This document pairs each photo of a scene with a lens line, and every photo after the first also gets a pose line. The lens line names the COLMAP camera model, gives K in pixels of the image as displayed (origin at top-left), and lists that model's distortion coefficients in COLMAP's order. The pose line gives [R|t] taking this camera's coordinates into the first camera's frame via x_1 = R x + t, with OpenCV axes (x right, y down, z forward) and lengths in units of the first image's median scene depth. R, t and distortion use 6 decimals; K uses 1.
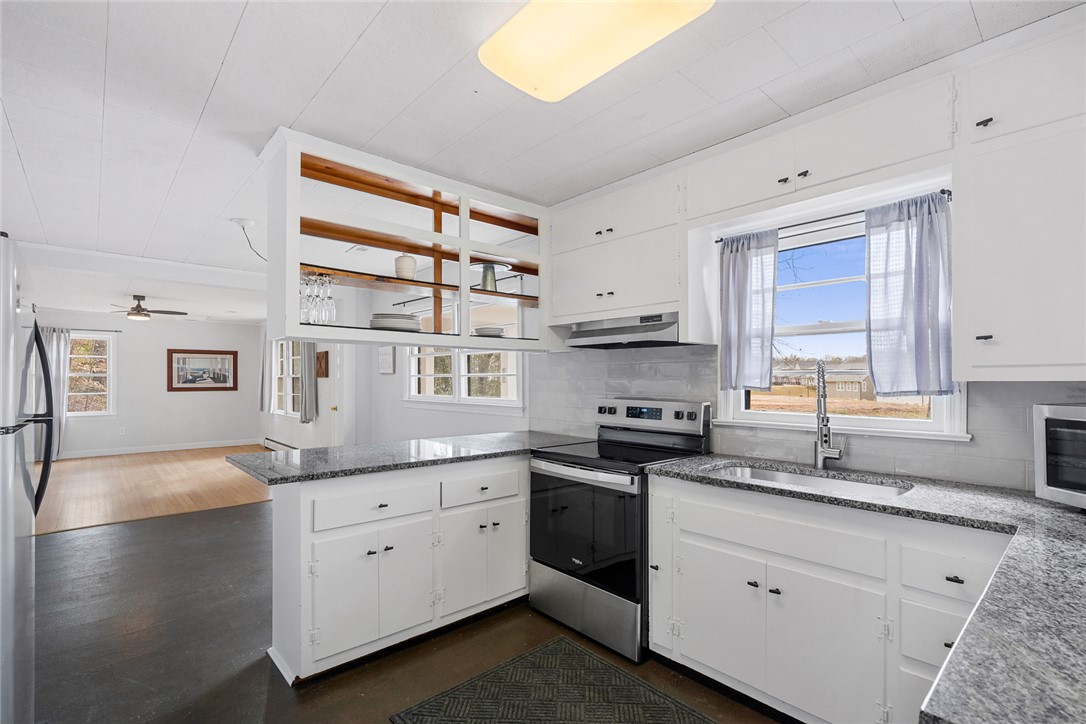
lens RADIAL K [[498.0, 0, 545.2], [0, 498.0, 380.0], [0, 0, 1]] dist [-0.010573, 0.003265]
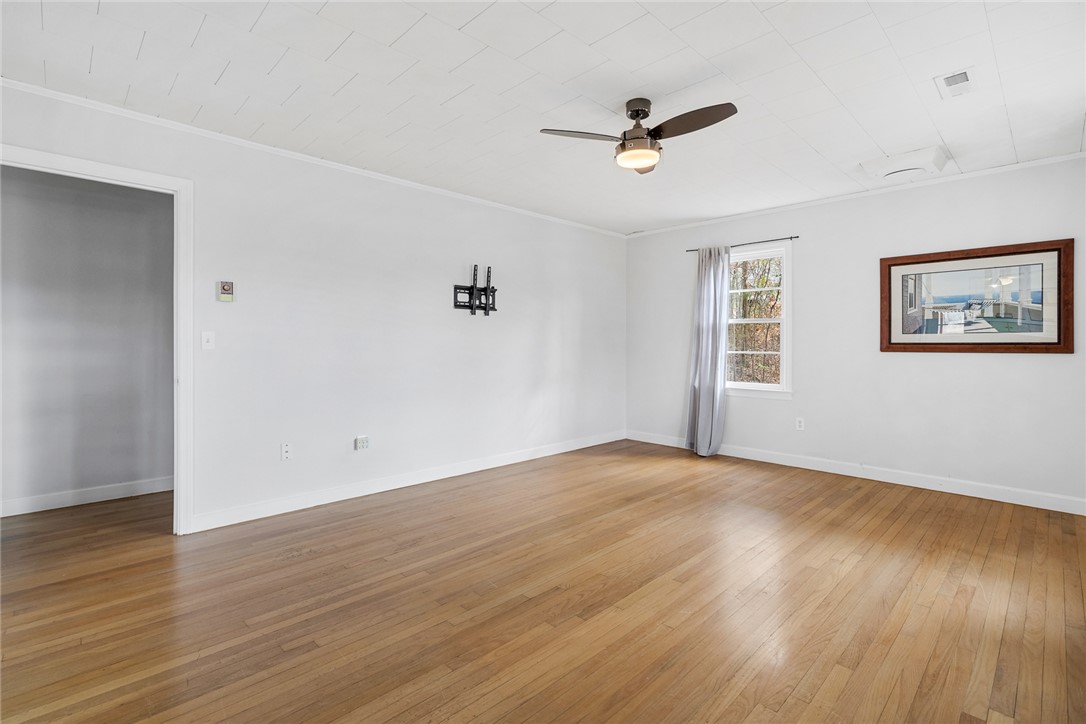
lens RADIAL K [[498.0, 0, 542.0], [0, 498.0, 355.5], [0, 0, 1]] dist [-0.010573, 0.003265]
pose [[0.029016, 0.020706, -0.999364, -0.593146], [0.001518, 0.999783, 0.020758, 0.032520], [0.999578, -0.002119, 0.028978, 1.284830]]
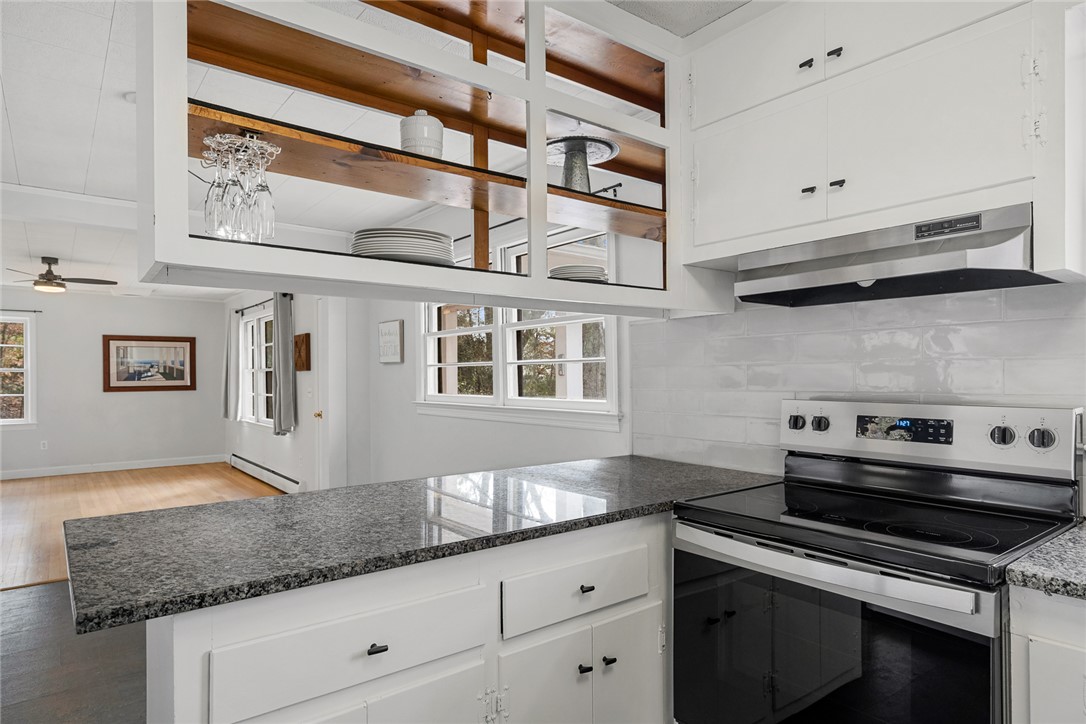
lens RADIAL K [[619.3, 0, 544.5], [0, 619.3, 376.9], [0, 0, 1]] dist [-0.000644, 0.001176]
pose [[0.997539, -0.006598, -0.069803, -0.066729], [0.006730, 0.999976, 0.001665, 0.006893], [0.069790, -0.002131, 0.997559, 0.222864]]
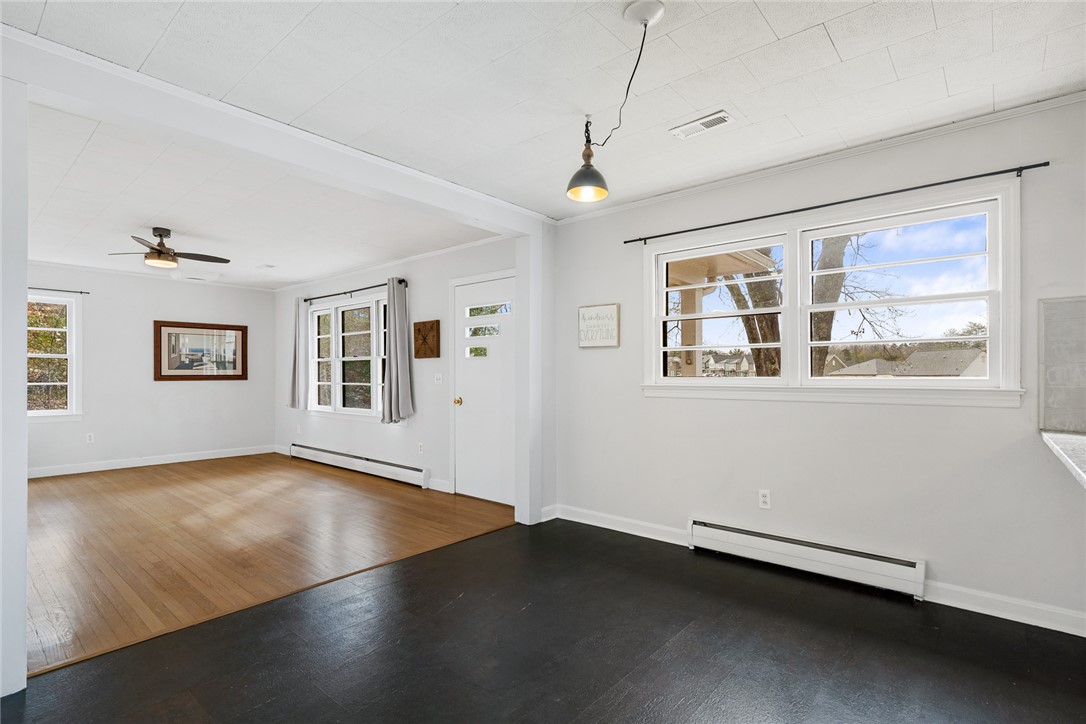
lens RADIAL K [[528.4, 0, 545.1], [0, 528.4, 376.8], [0, 0, 1]] dist [0.000811, -0.000284]
pose [[0.993268, -0.002282, 0.115817, -0.567454], [0.001697, 0.999985, 0.005152, 0.028219], [-0.115827, -0.004921, 0.993257, 0.358519]]
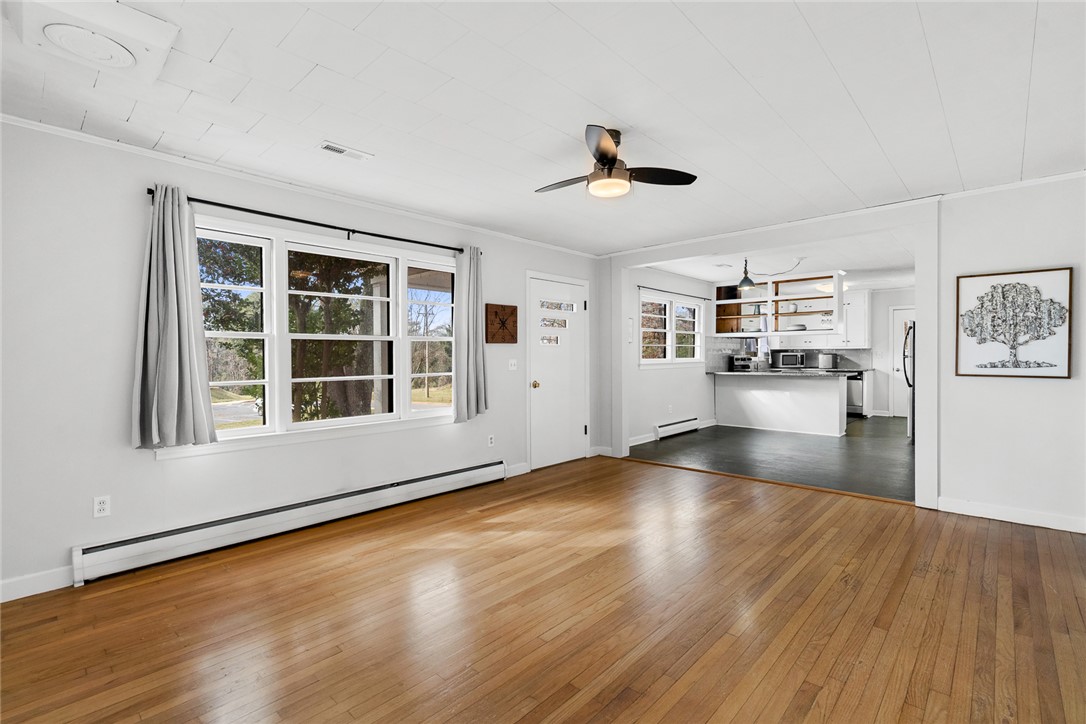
lens RADIAL K [[498.0, 0, 539.3], [0, 498.0, 359.1], [0, 0, 1]] dist [-0.010573, 0.003265]
pose [[-0.073115, -0.014494, 0.997218, -1.739613], [0.000986, 0.999893, 0.014605, 0.010351], [-0.997323, 0.002052, -0.073093, 1.538078]]
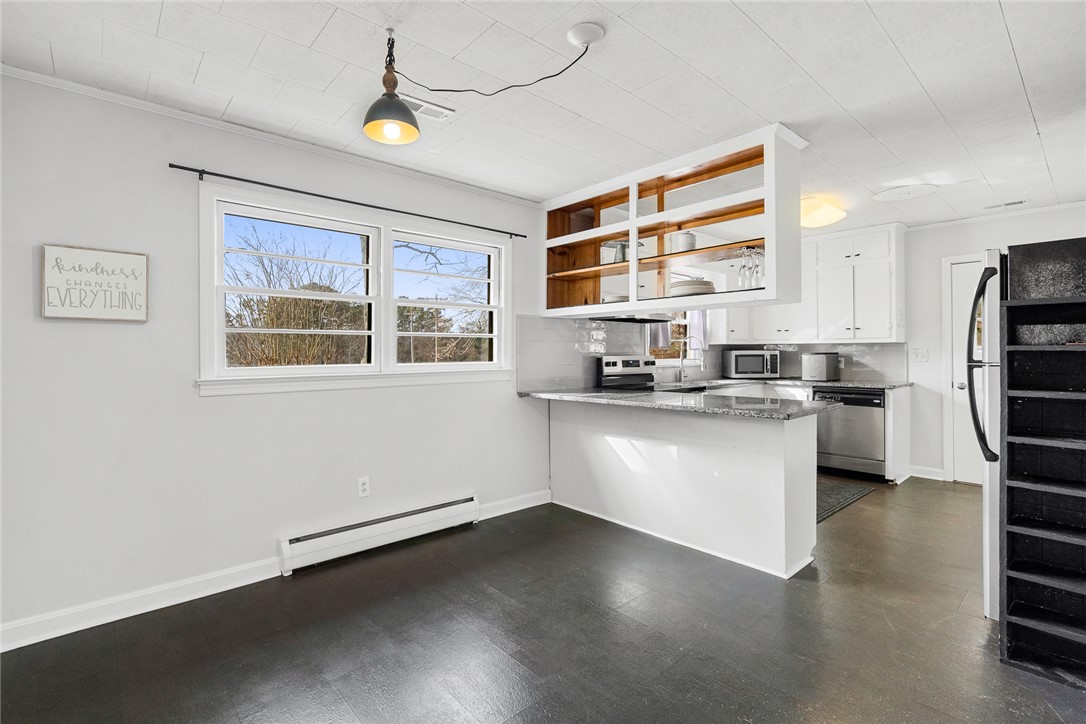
lens RADIAL K [[498.0, 0, 544.9], [0, 498.0, 348.2], [0, 0, 1]] dist [-0.010573, 0.003265]
pose [[0.013327, 0.001899, 0.999909, -0.848135], [-0.000478, 0.999998, -0.001893, 0.012142], [-0.999911, -0.000453, 0.013328, 0.766670]]
